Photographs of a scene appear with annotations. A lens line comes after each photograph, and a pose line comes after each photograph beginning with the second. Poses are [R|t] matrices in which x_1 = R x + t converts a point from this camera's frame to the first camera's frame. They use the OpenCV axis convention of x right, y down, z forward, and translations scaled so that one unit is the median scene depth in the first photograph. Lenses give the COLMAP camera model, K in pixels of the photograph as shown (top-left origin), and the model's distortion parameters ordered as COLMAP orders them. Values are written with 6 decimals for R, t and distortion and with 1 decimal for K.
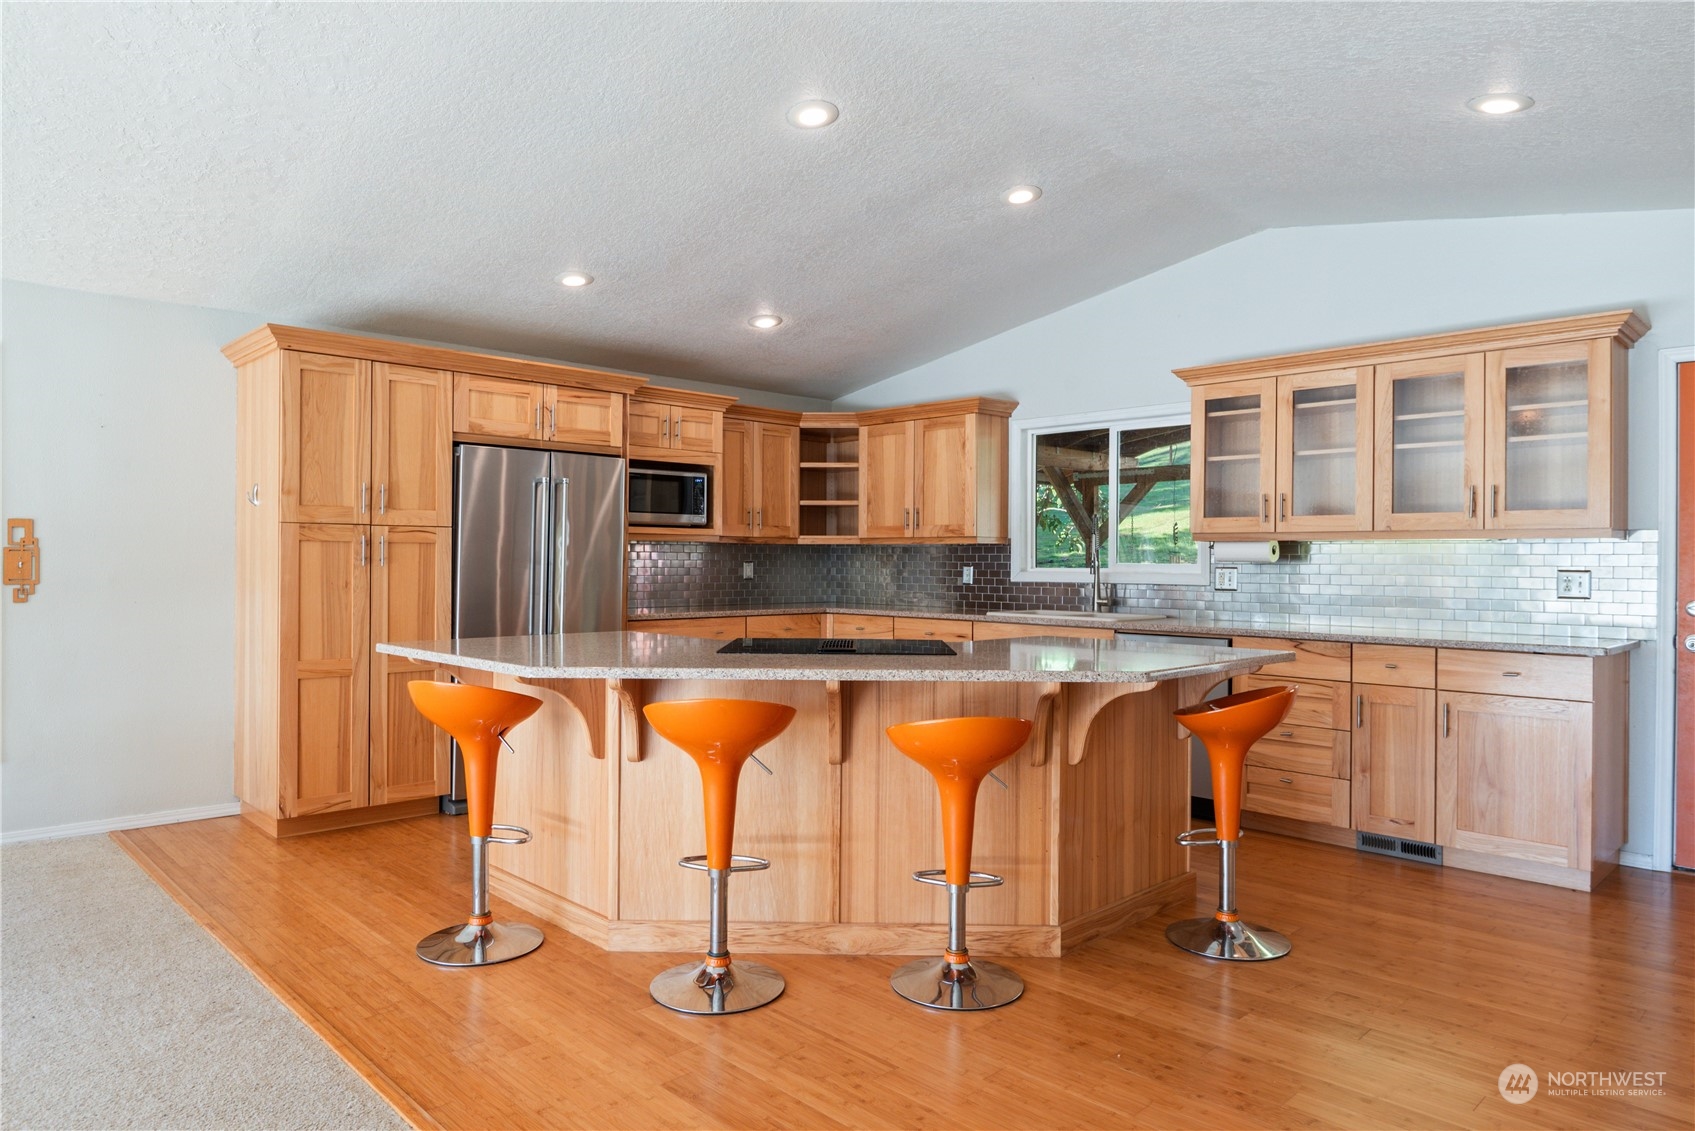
lens RADIAL K [[1077.1, 0, 845.3], [0, 1077.1, 552.0], [0, 0, 1]] dist [-0.011202, -0.005240]
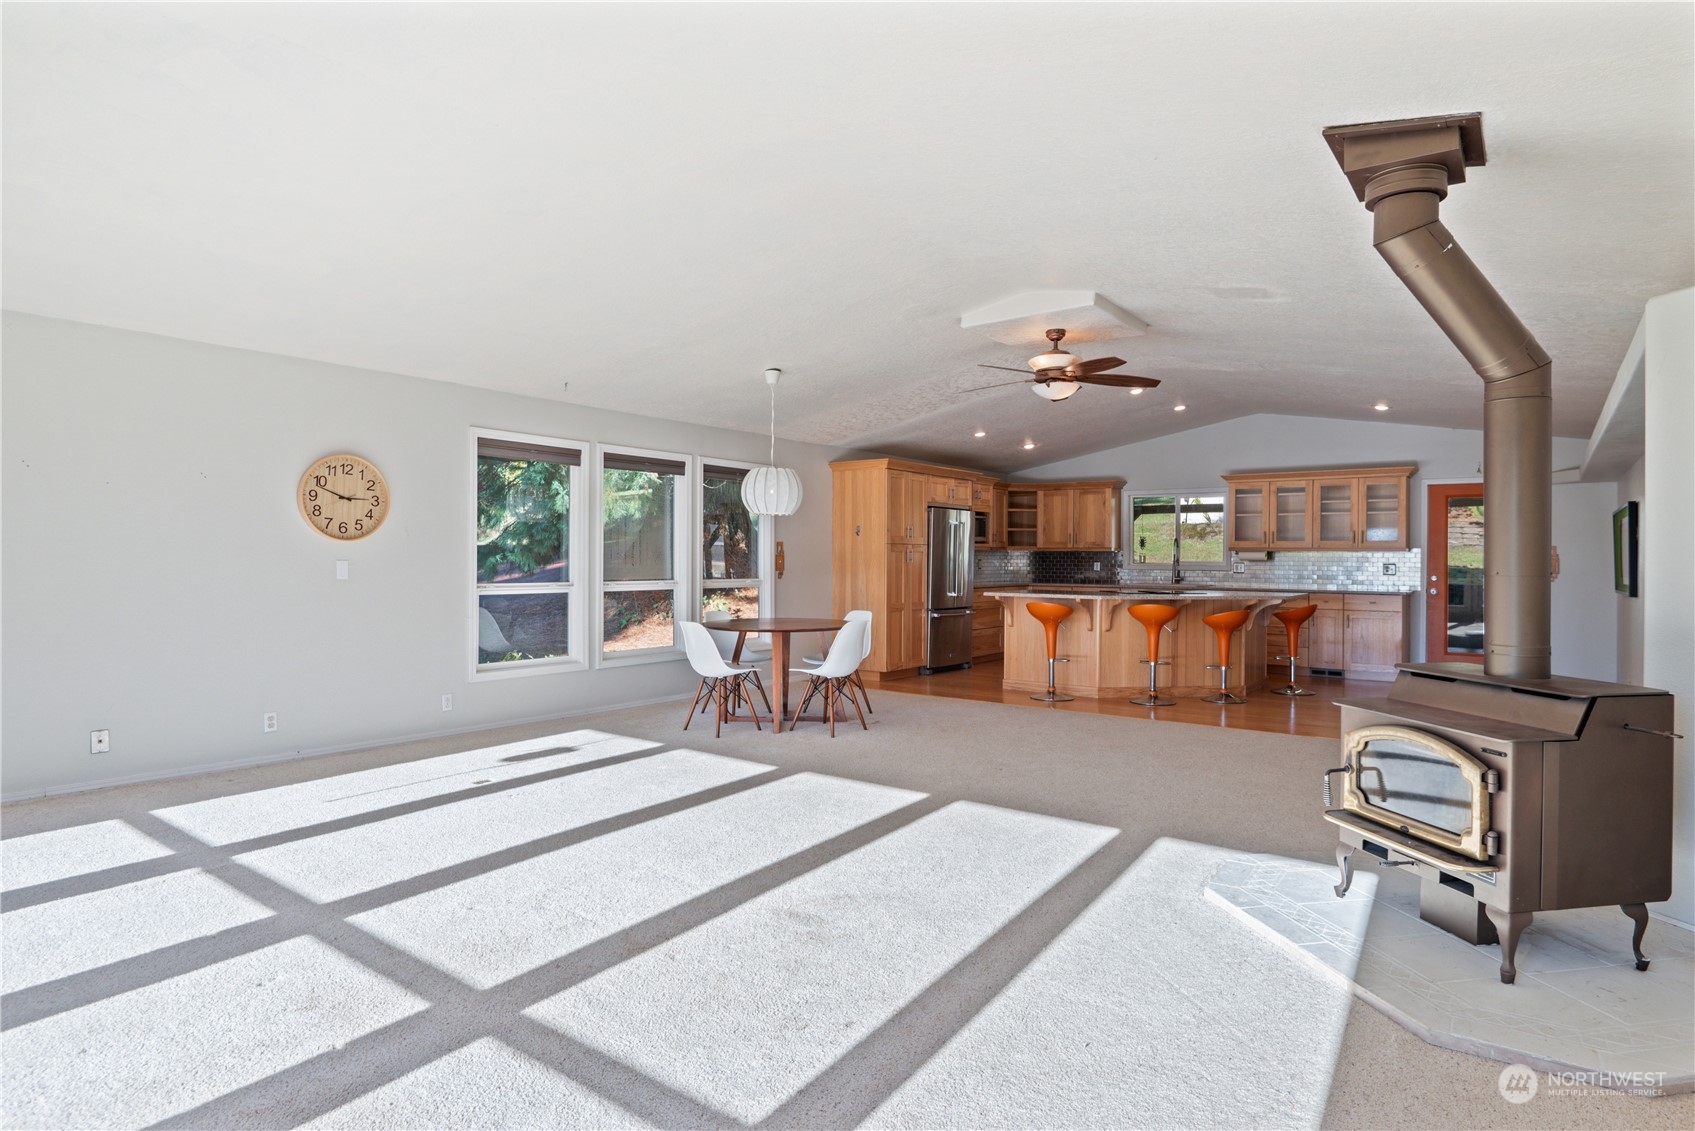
lens RADIAL K [[940.2, 0, 842.2], [0, 940.2, 559.3], [0, 0, 1]] dist [0.002780, -0.023466]
pose [[0.988296, -0.000243, 0.152546, -0.778229], [-0.001744, 0.999915, 0.012893, -0.016905], [-0.152536, -0.013009, 0.988212, -0.827044]]
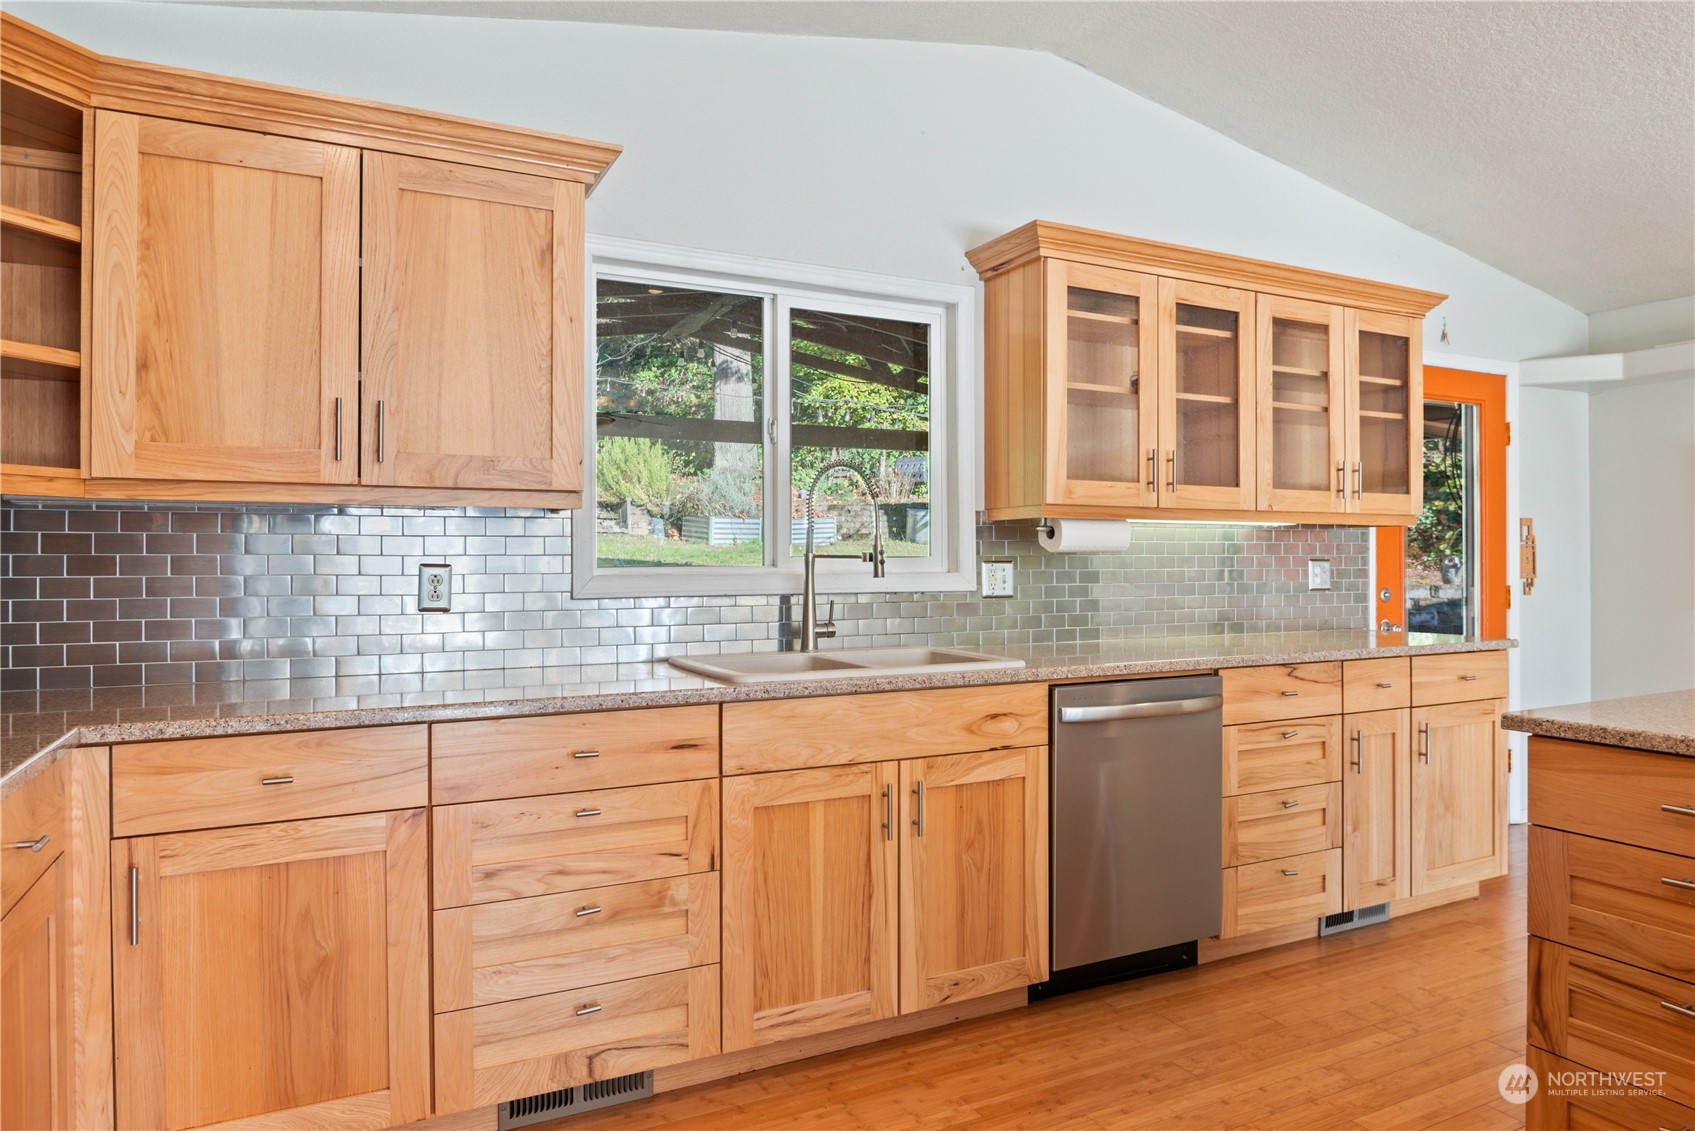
lens RADIAL K [[1077.1, 0, 845.3], [0, 1077.1, 552.0], [0, 0, 1]] dist [-0.011202, -0.005240]
pose [[0.283286, -0.003226, 0.959030, -0.278331], [-0.005510, 0.999972, 0.004991, 0.006572], [-0.959020, -0.006698, 0.283260, 0.932481]]
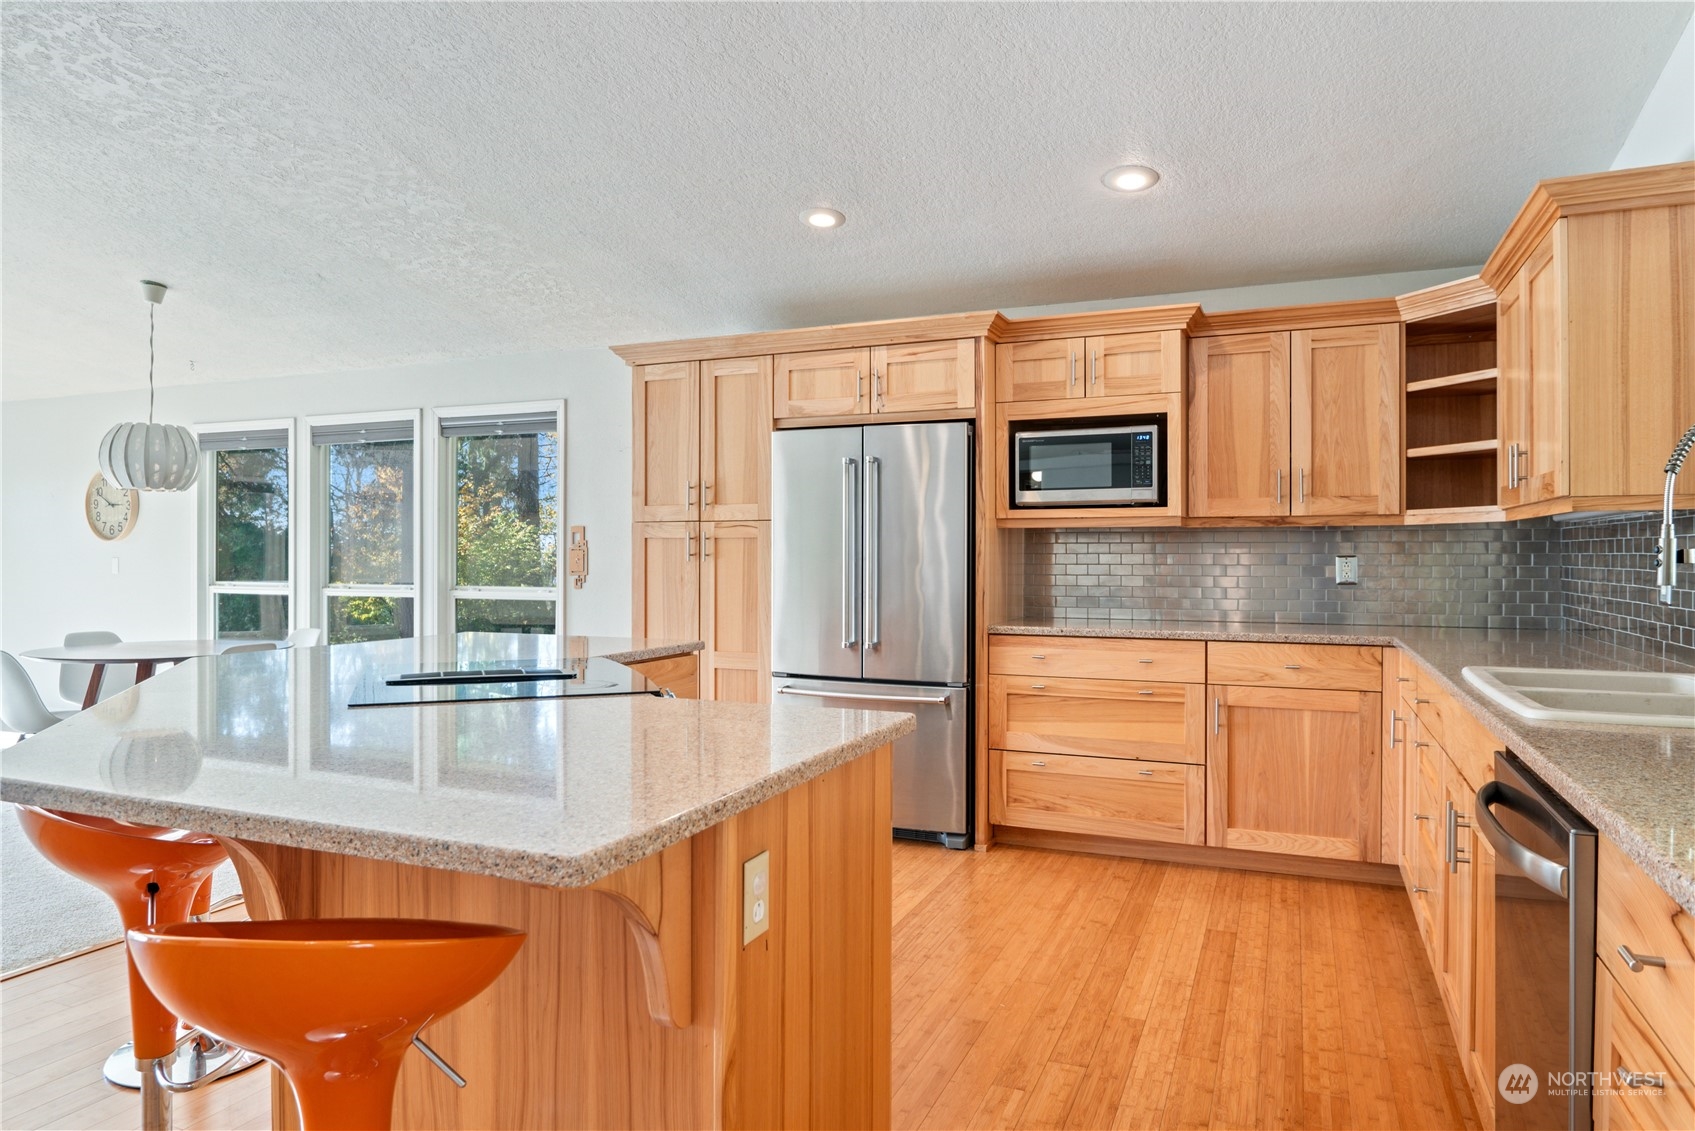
lens RADIAL K [[1077.1, 0, 845.3], [0, 1077.1, 552.0], [0, 0, 1]] dist [-0.011202, -0.005240]
pose [[0.378129, -0.004303, -0.925743, 0.492564], [0.011821, 0.999930, 0.000181, 0.004739], [0.925677, -0.011012, 0.378154, 0.656410]]
